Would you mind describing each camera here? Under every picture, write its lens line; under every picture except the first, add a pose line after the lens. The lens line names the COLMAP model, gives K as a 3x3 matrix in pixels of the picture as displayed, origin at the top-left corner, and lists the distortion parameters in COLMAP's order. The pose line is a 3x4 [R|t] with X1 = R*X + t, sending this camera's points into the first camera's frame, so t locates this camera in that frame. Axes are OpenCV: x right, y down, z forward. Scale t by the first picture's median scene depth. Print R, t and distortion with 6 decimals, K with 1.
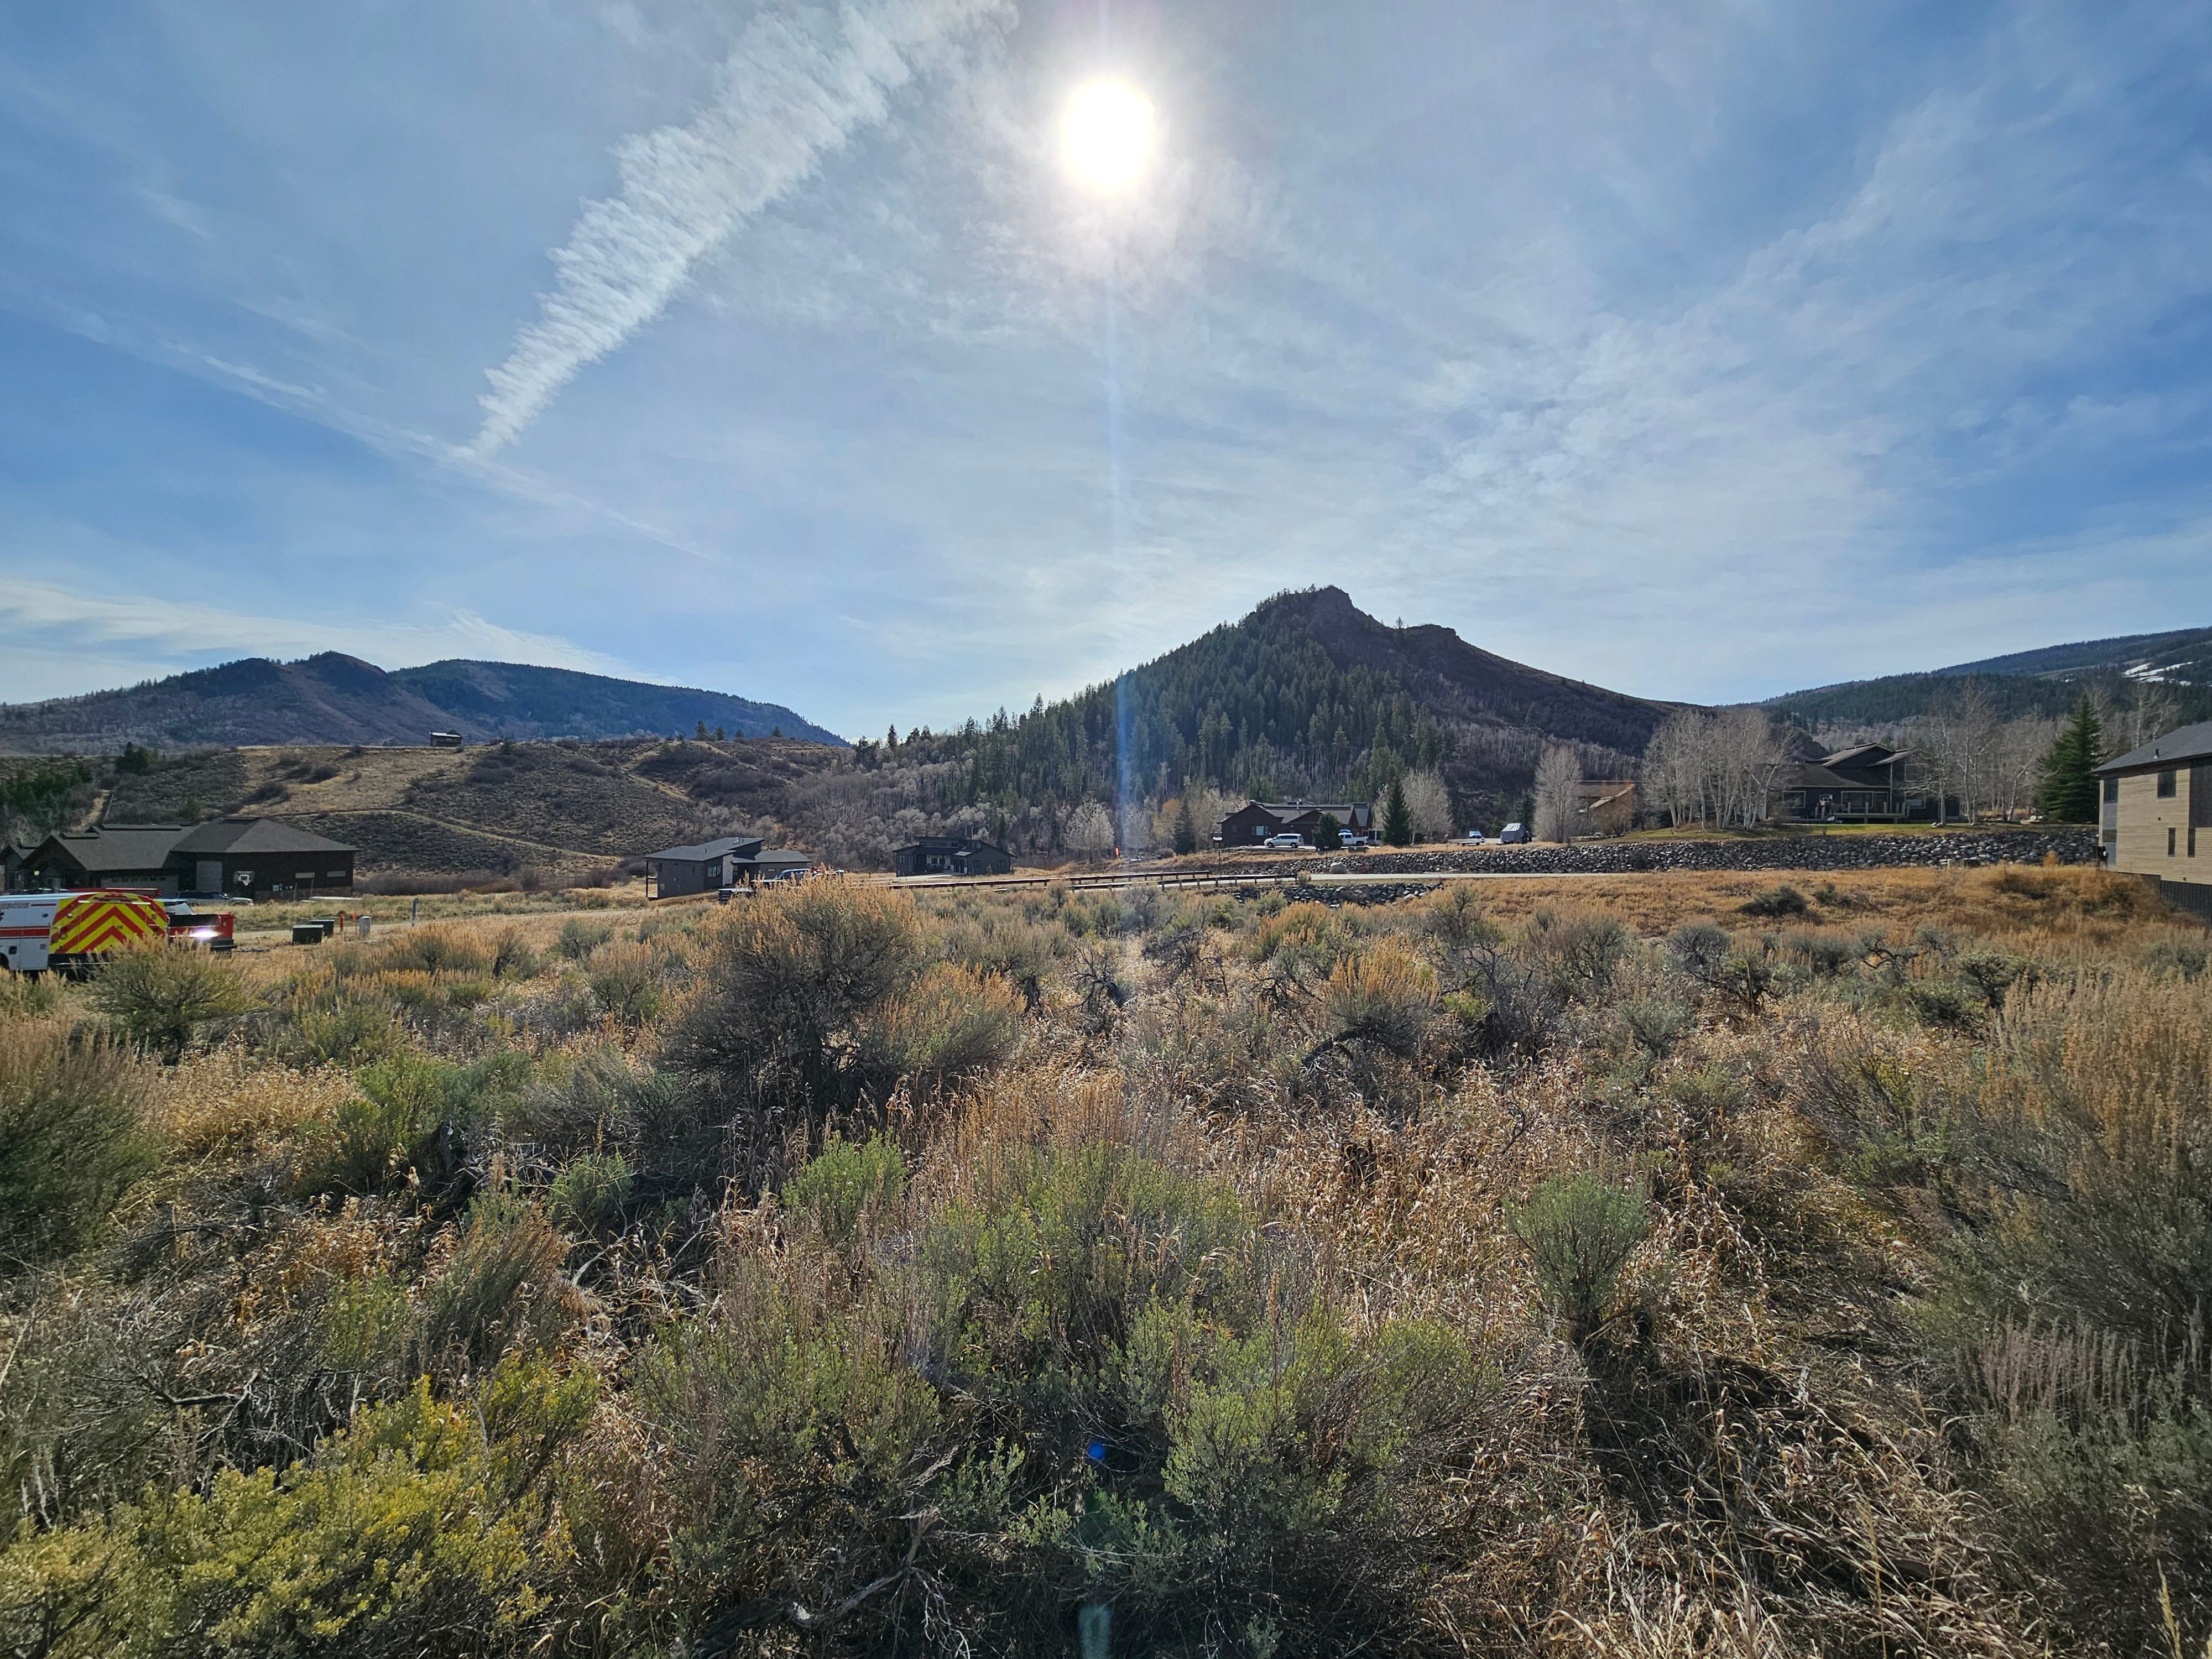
lens RADIAL K [[906.4, 0, 1103.2], [0, 906.4, 825.2], [0, 0, 1]] dist [-0.004022, 0.000670]
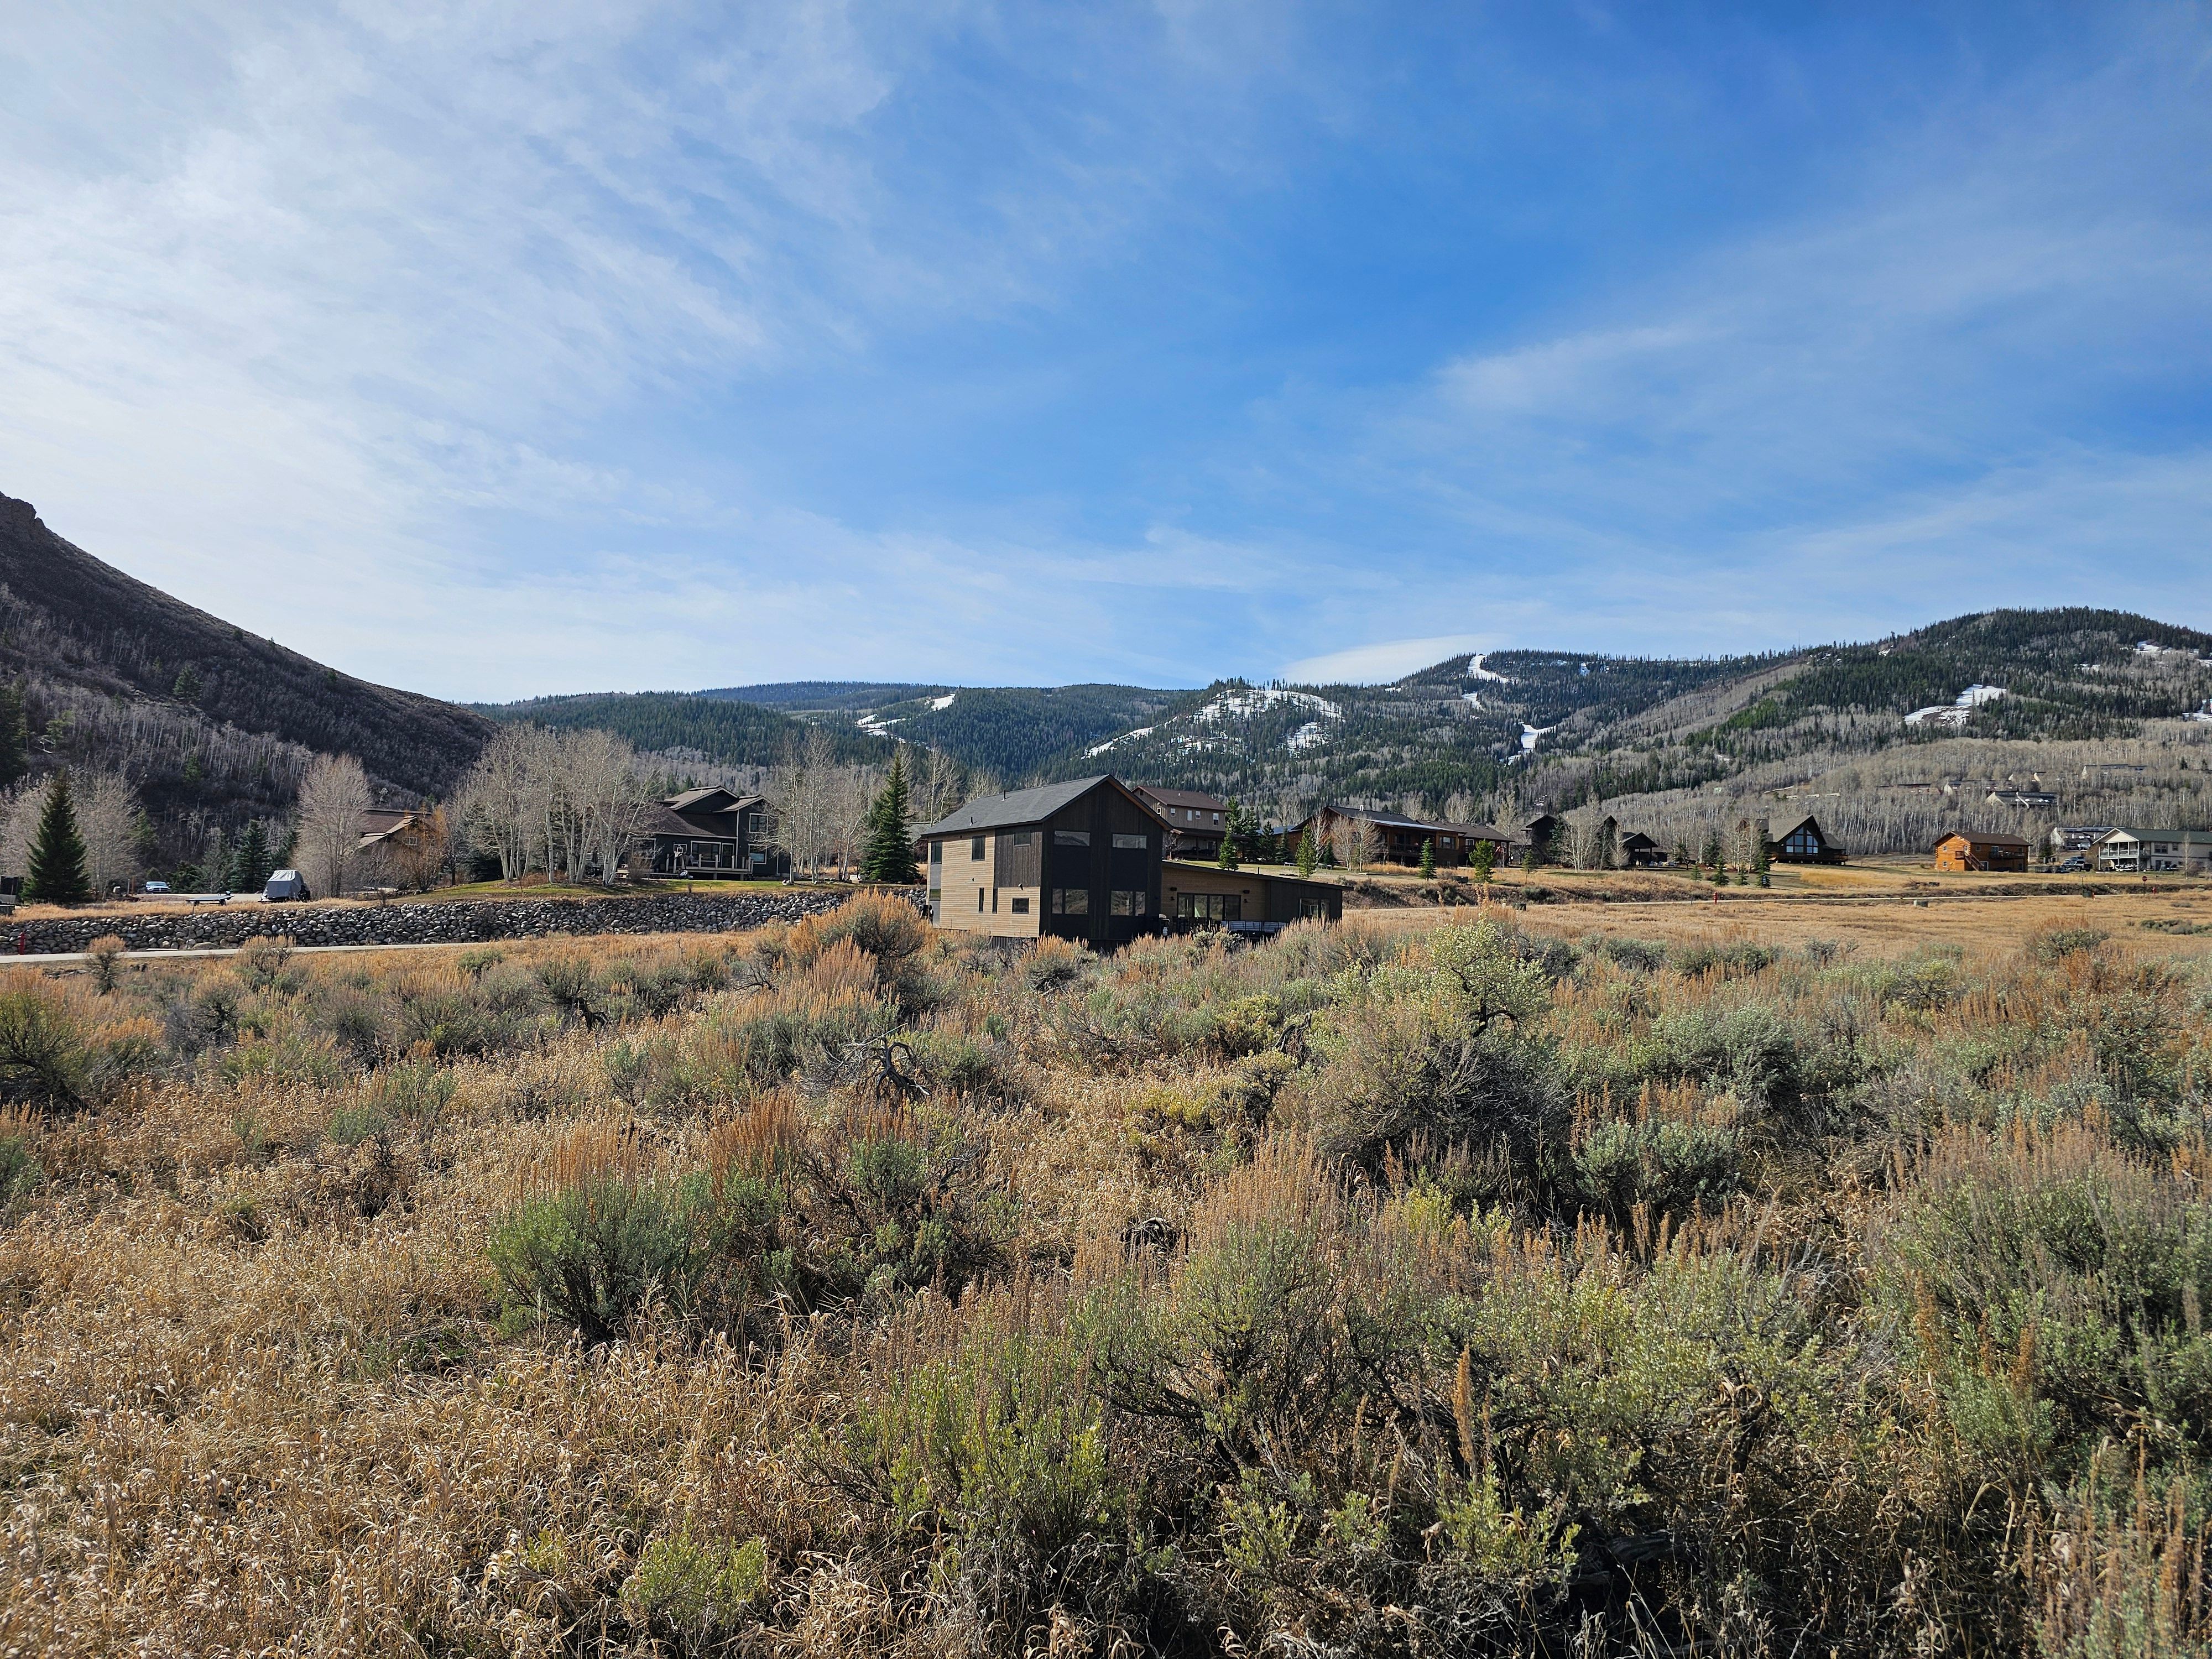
lens RADIAL K [[1473.0, 0, 1107.7], [0, 1473.0, 835.6], [0, 0, 1]] dist [0.066505, -0.063569]
pose [[0.522117, 0.044431, 0.851716, -0.150476], [-0.021234, 0.999010, -0.039098, 0.003175], [-0.852609, 0.002328, 0.522544, -0.044893]]
